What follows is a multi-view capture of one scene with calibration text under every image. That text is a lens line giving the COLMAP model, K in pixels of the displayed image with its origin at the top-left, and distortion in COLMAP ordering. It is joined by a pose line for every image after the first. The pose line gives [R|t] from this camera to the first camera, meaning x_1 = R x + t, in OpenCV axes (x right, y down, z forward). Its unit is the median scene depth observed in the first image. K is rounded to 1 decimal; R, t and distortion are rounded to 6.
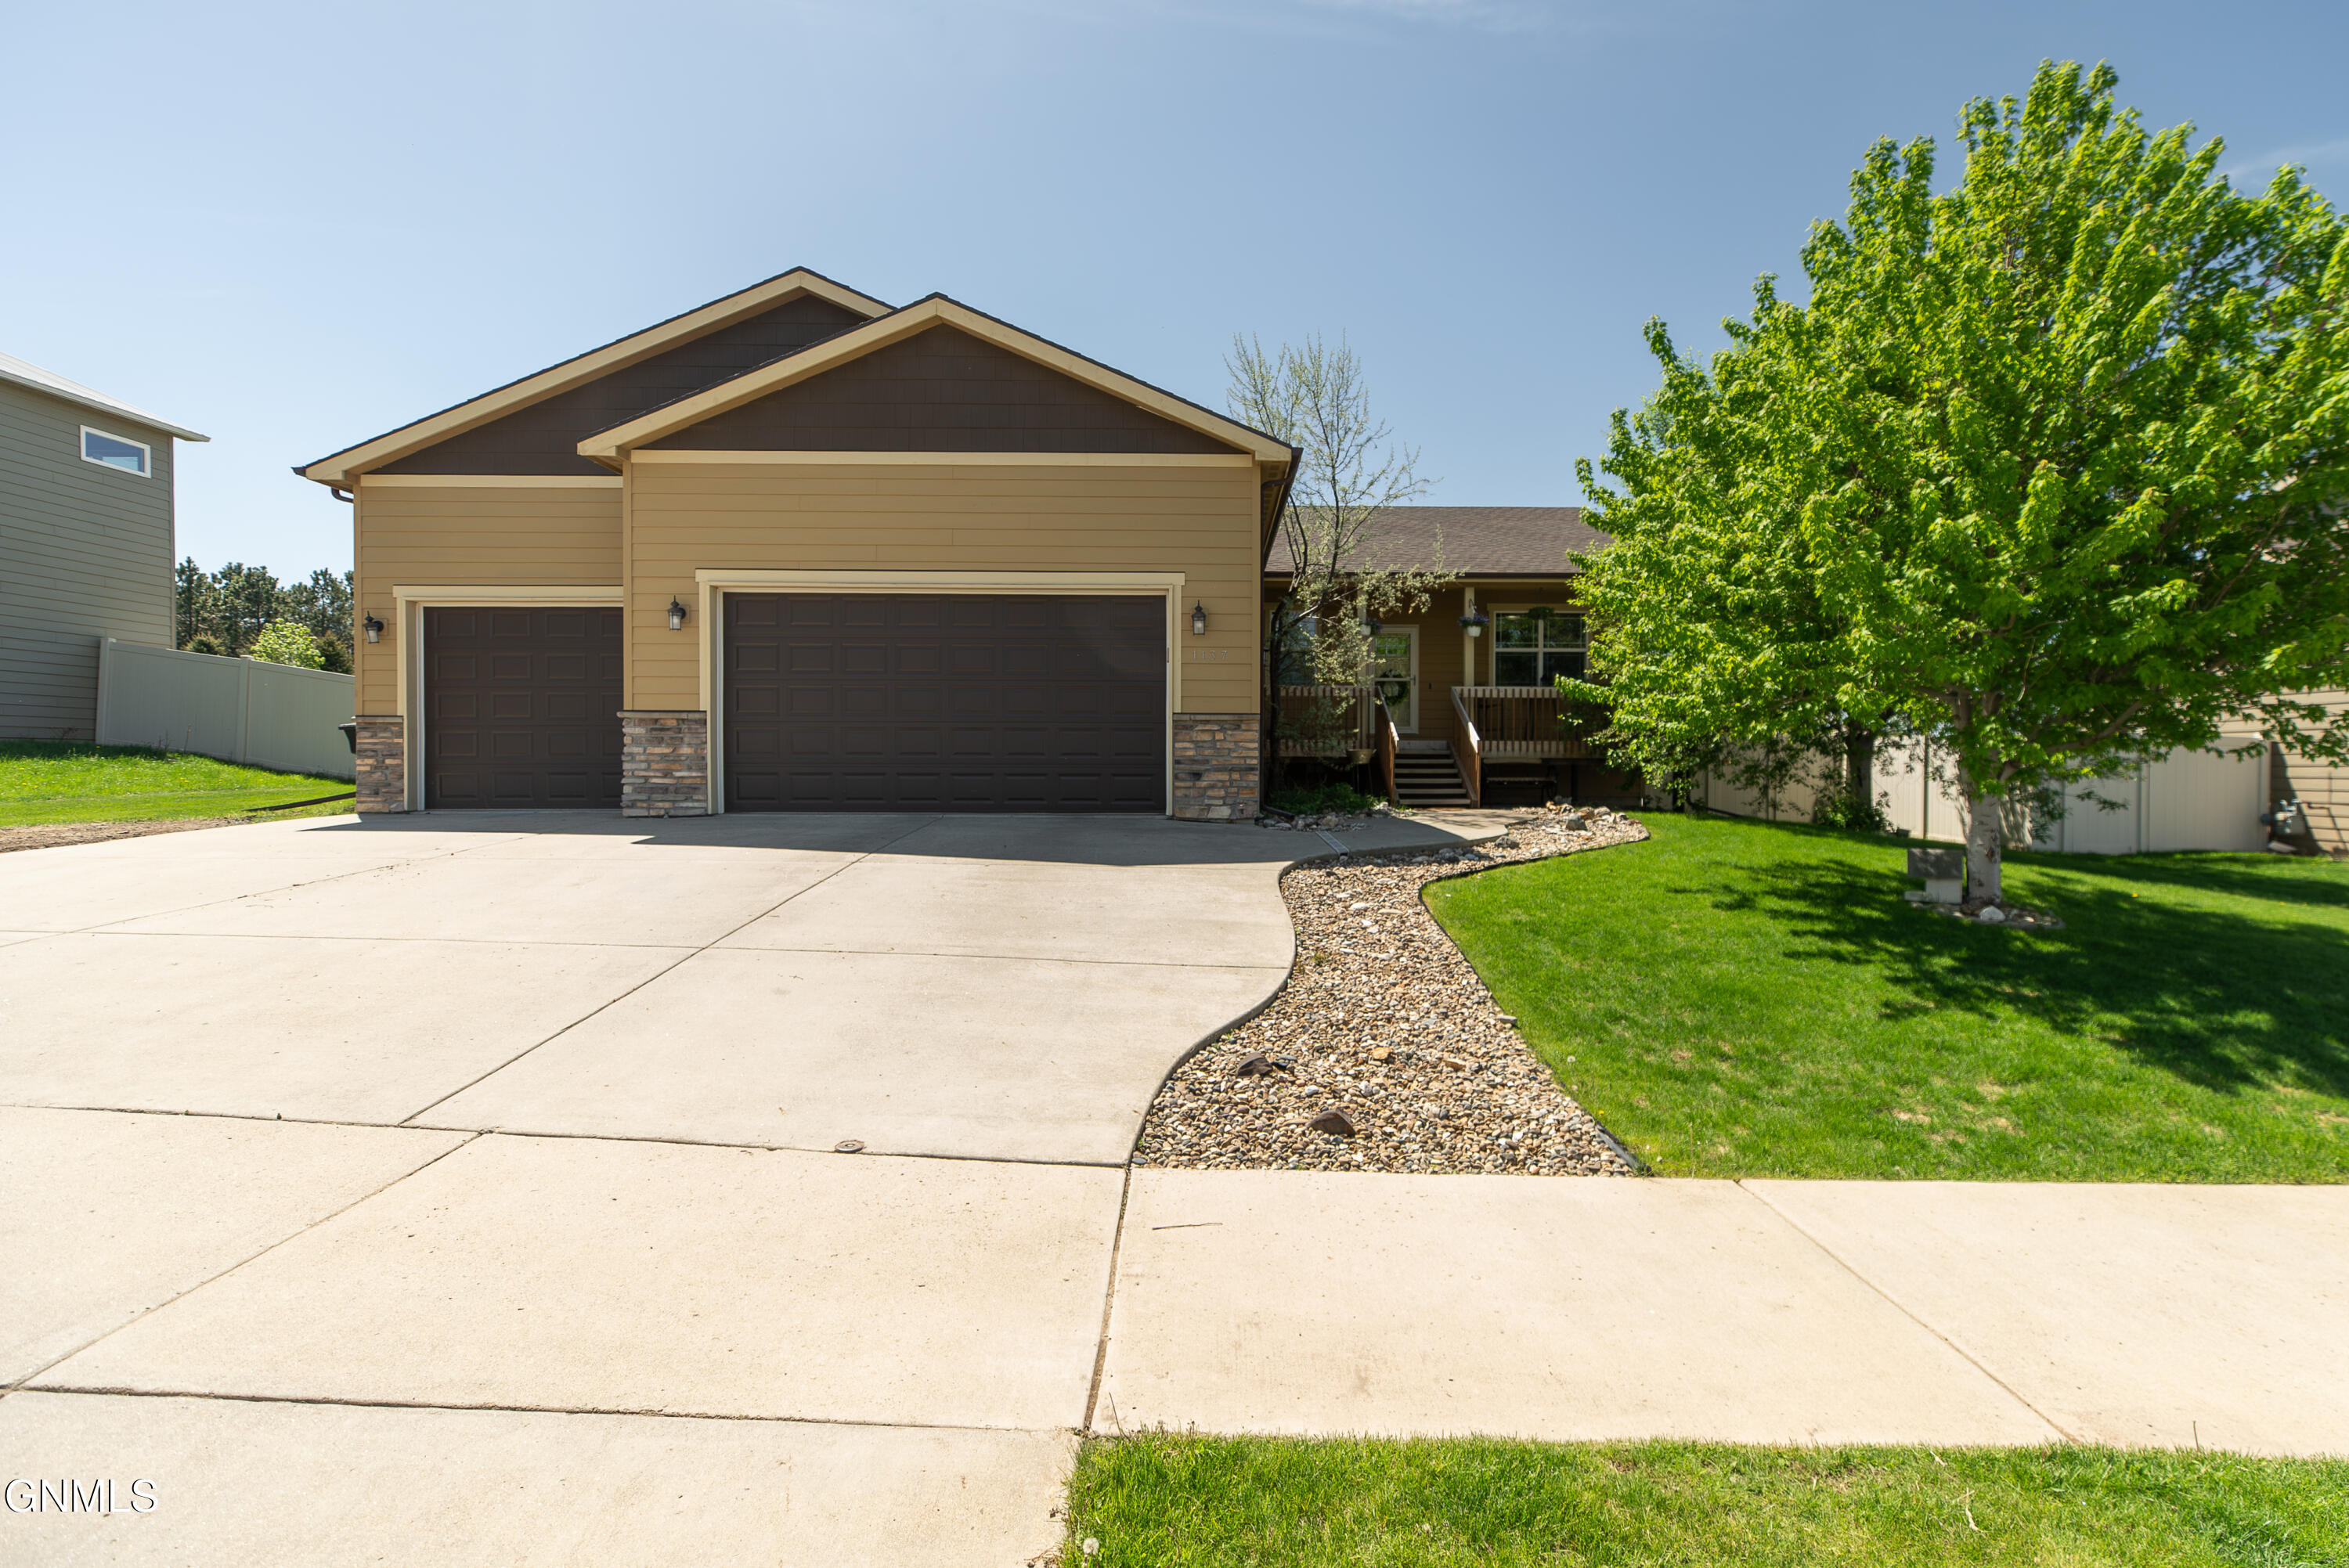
lens RADIAL K [[1057.2, 0, 1177.1], [0, 1057.2, 778.2], [0, 0, 1]] dist [0.003673, 0.001268]
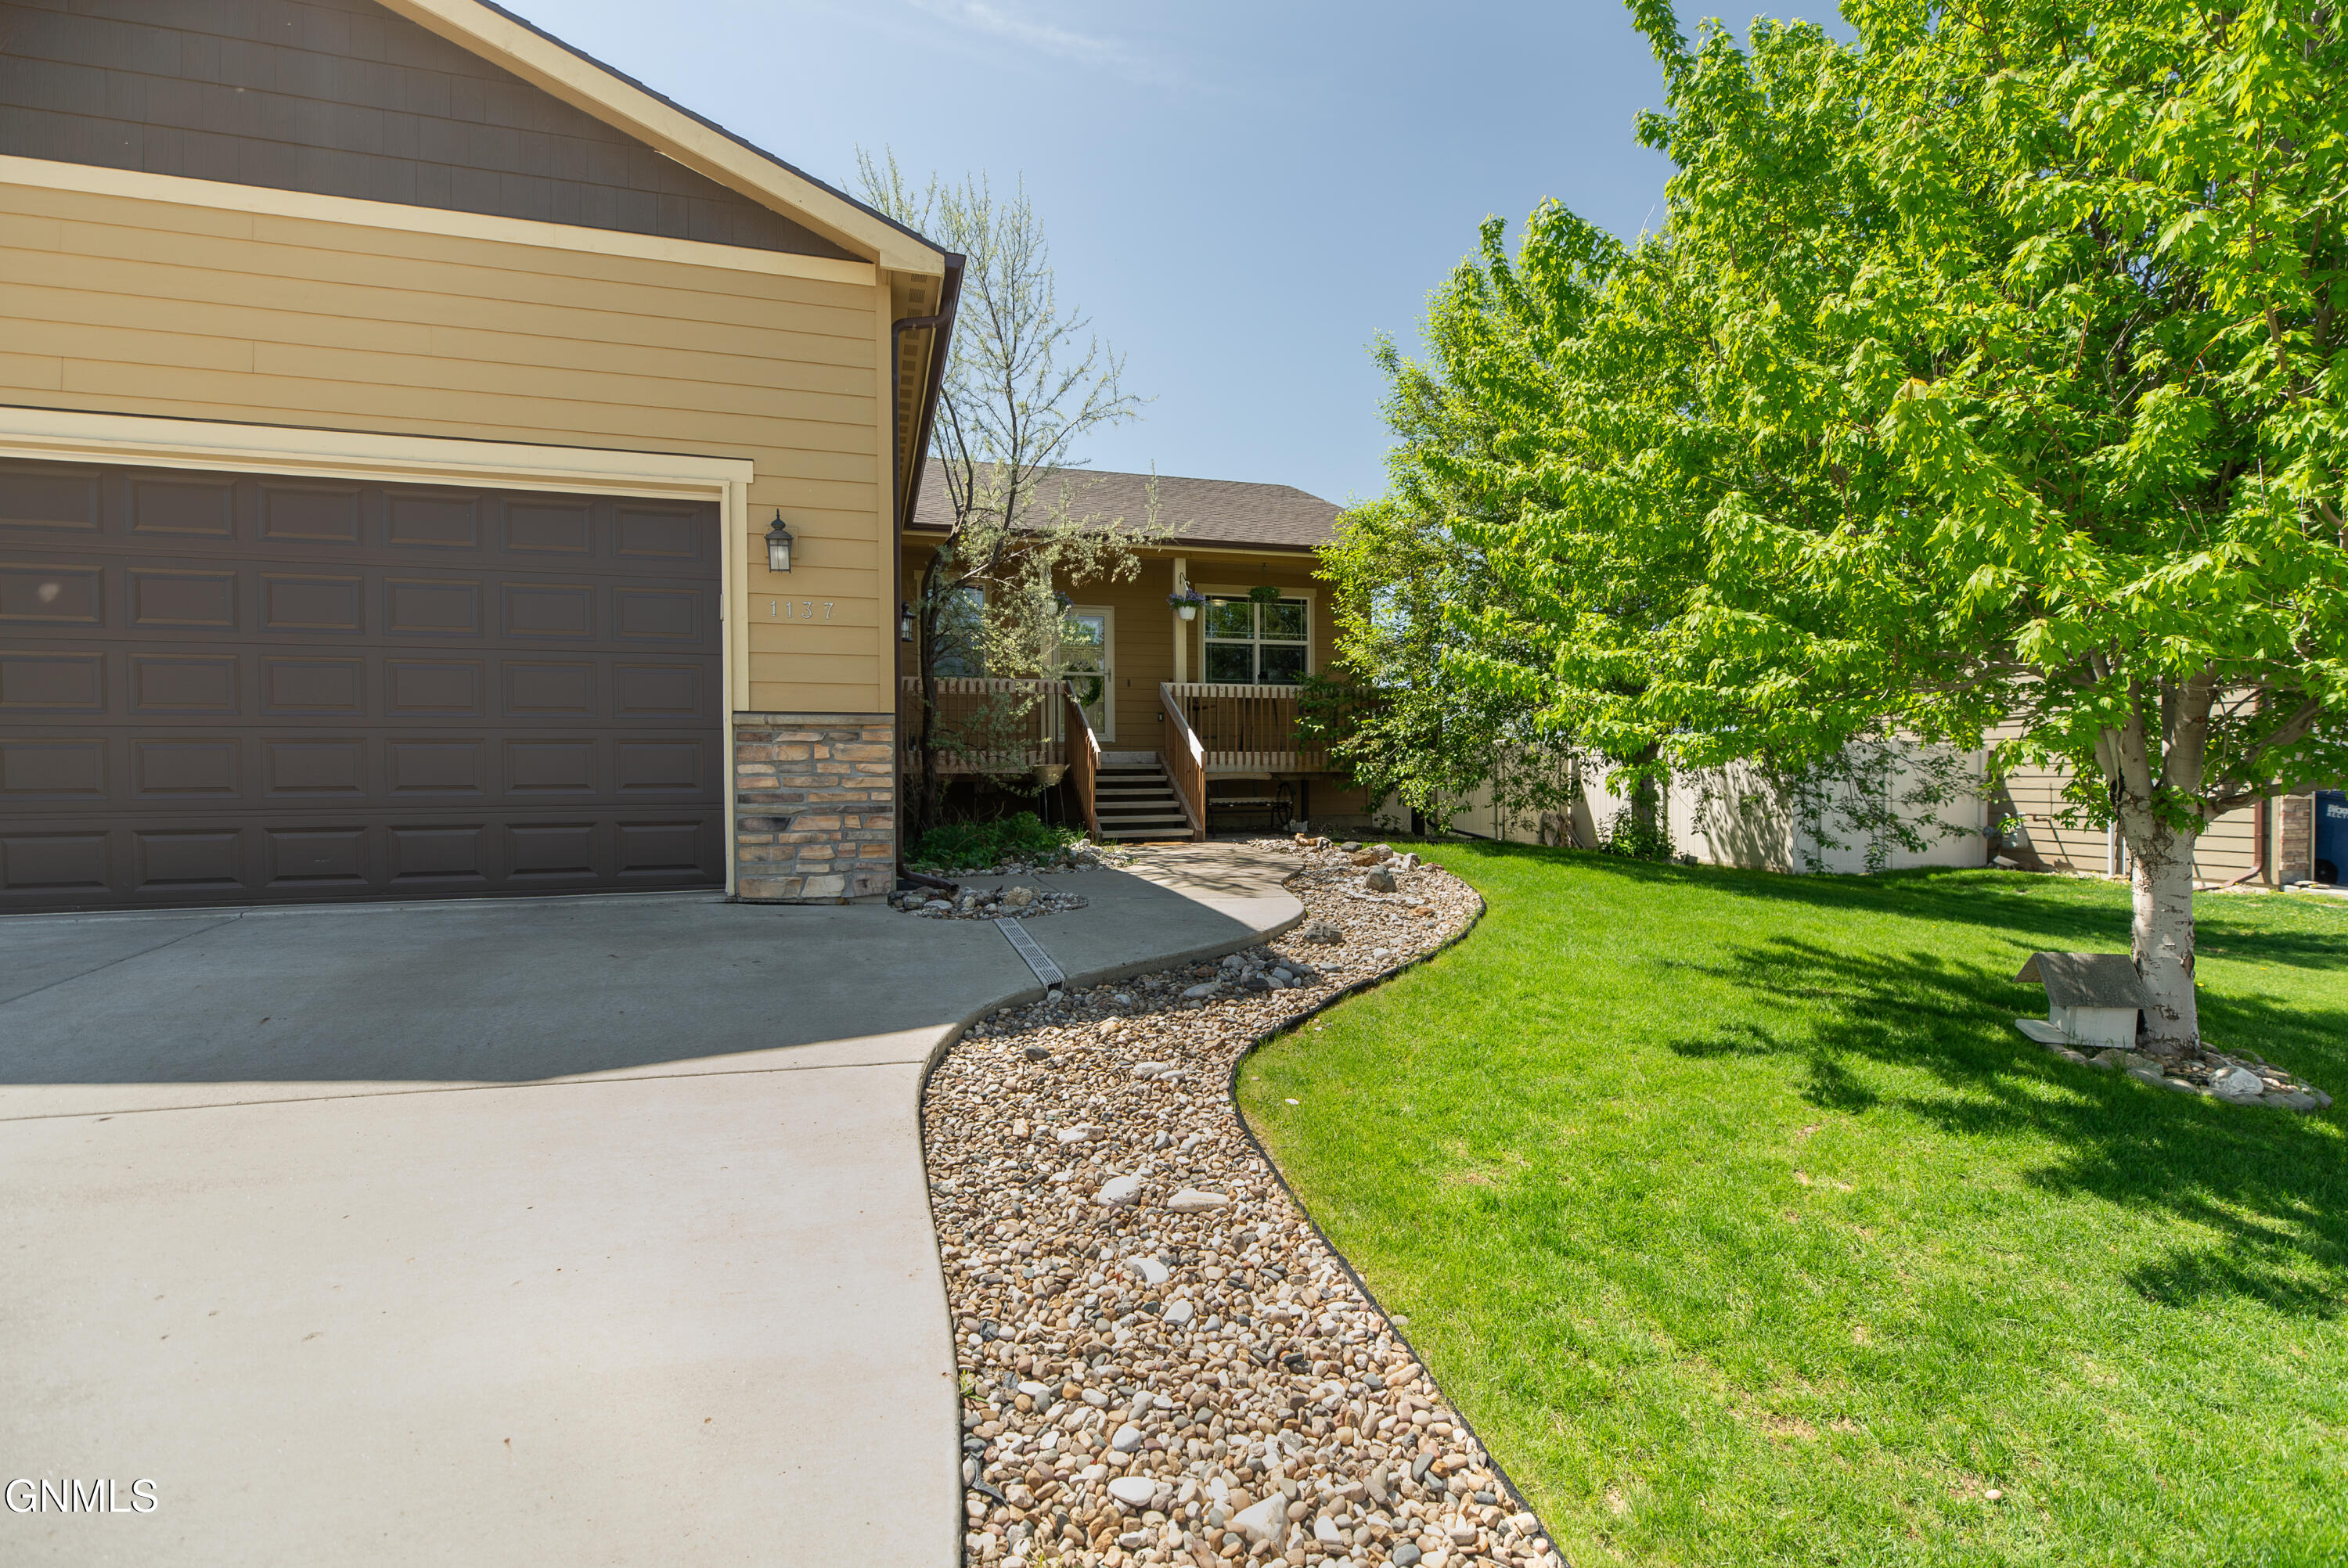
lens RADIAL K [[1059.3, 0, 1184.6], [0, 1059.3, 774.7], [0, 0, 1]] dist [-0.008293, 0.003793]
pose [[0.949294, -0.011413, 0.314182, 0.038476], [0.013691, 0.999894, -0.005043, -0.018564], [-0.314091, 0.009088, 0.949349, 0.330545]]
